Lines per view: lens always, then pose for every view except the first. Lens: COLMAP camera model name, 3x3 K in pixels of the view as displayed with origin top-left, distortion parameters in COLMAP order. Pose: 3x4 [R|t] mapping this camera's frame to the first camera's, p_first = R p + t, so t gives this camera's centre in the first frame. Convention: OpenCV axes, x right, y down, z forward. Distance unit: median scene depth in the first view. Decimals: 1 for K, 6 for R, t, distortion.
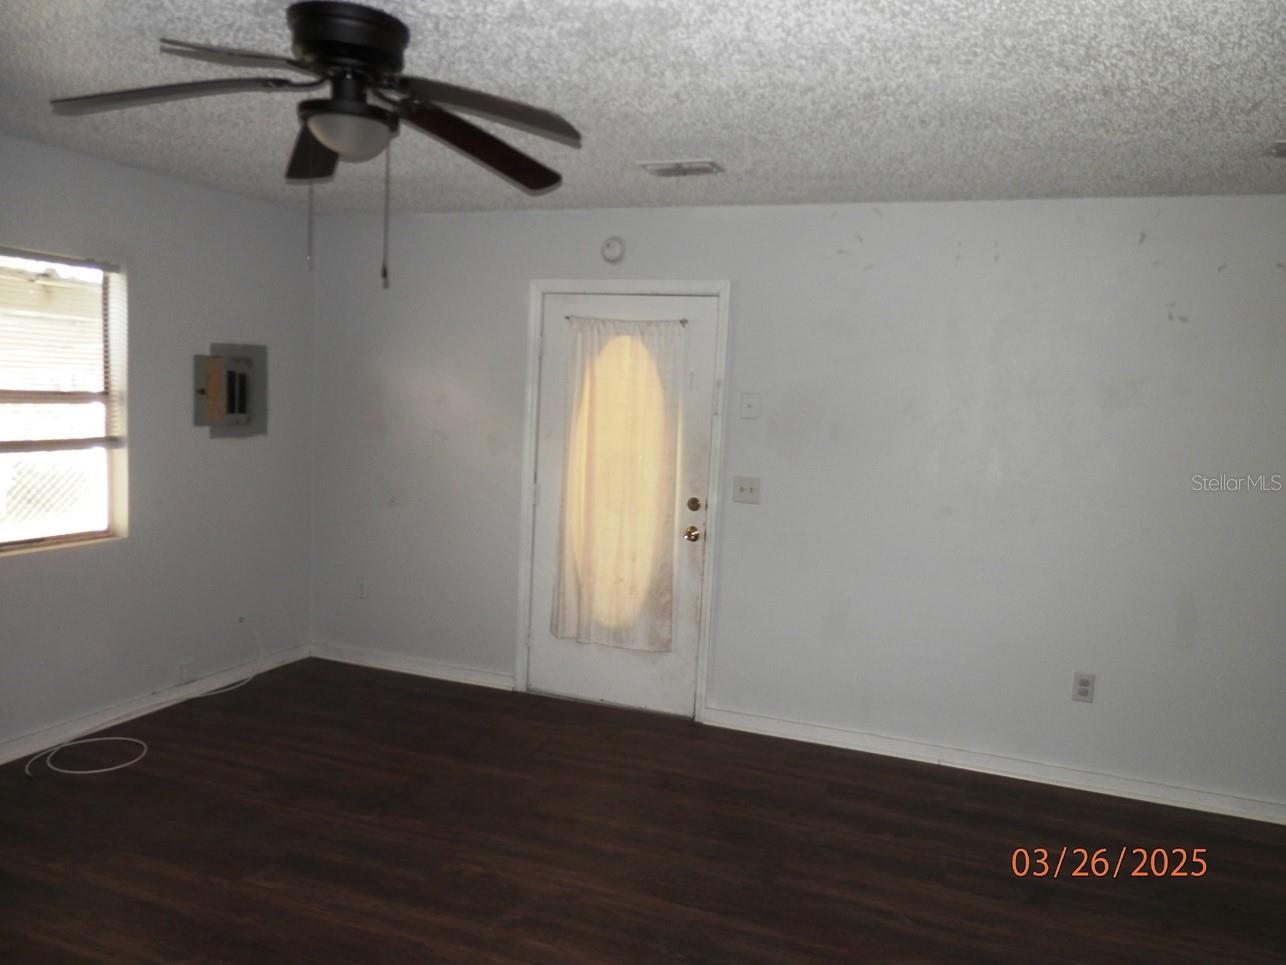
lens RADIAL K [[958.4, 0, 643.0], [0, 958.4, 482.5], [0, 0, 1]] dist [0.006858, -0.068706]
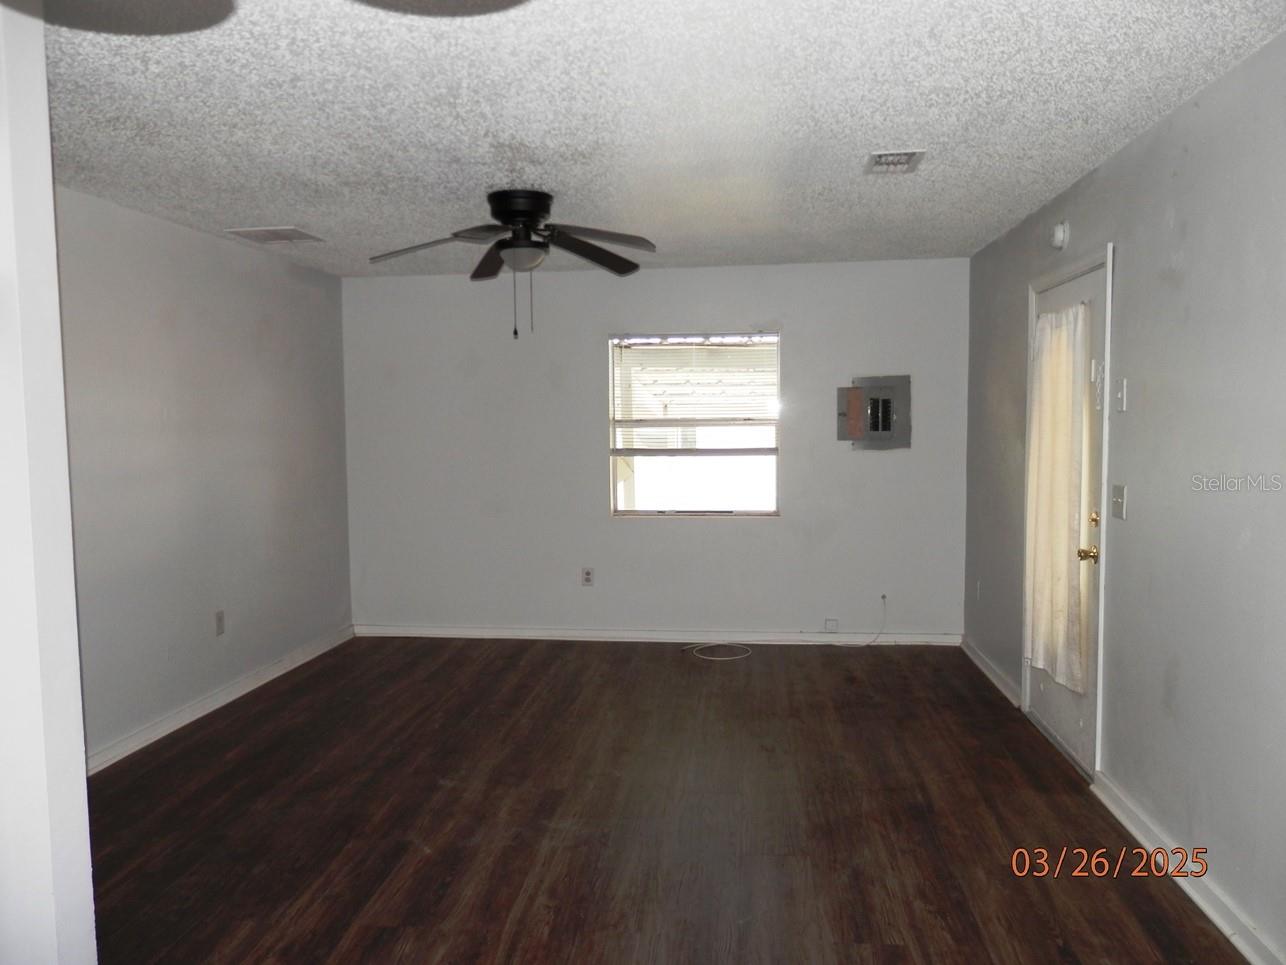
lens RADIAL K [[958.4, 0, 643.0], [0, 958.4, 482.5], [0, 0, 1]] dist [0.006858, -0.068706]
pose [[0.235153, 0.019222, -0.971768, 0.842155], [-0.068411, 0.997652, 0.003180, 0.014834], [0.969548, 0.065732, 0.235915, 0.461245]]
